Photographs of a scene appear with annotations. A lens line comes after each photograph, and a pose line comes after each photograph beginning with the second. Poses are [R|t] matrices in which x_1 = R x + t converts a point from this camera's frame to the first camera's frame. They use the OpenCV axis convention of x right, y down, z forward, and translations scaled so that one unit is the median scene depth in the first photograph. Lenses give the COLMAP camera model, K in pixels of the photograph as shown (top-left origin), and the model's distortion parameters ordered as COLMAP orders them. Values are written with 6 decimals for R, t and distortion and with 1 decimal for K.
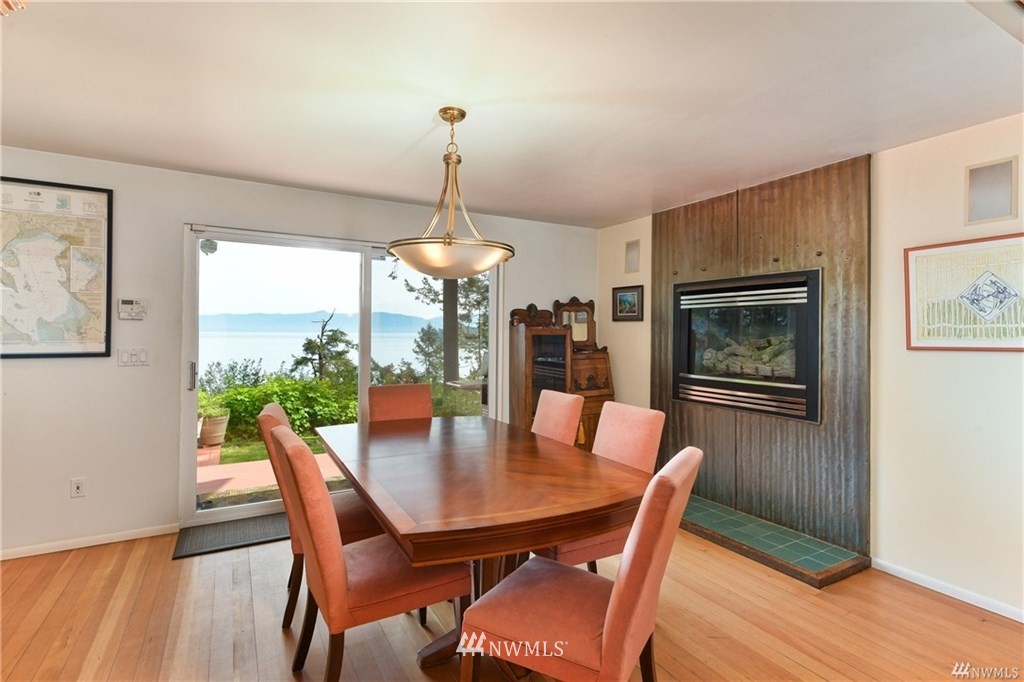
lens RADIAL K [[505.1, 0, 515.3], [0, 505.1, 332.2], [0, 0, 1]] dist [0.000779, 0.000225]
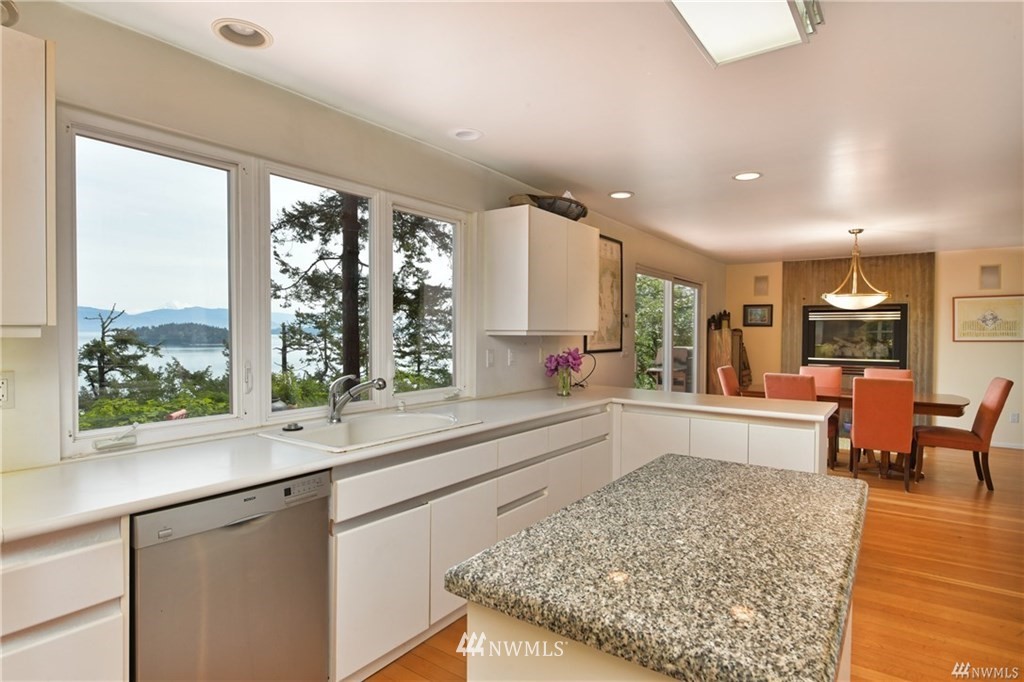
lens RADIAL K [[539.7, 0, 512.0], [0, 539.7, 341.0], [0, 0, 1]] dist [0.001074, -0.000335]
pose [[0.912048, -0.008475, 0.409996, -1.306259], [0.000789, 0.999821, 0.018913, -0.010477], [-0.410083, -0.016926, 0.911891, -0.258896]]
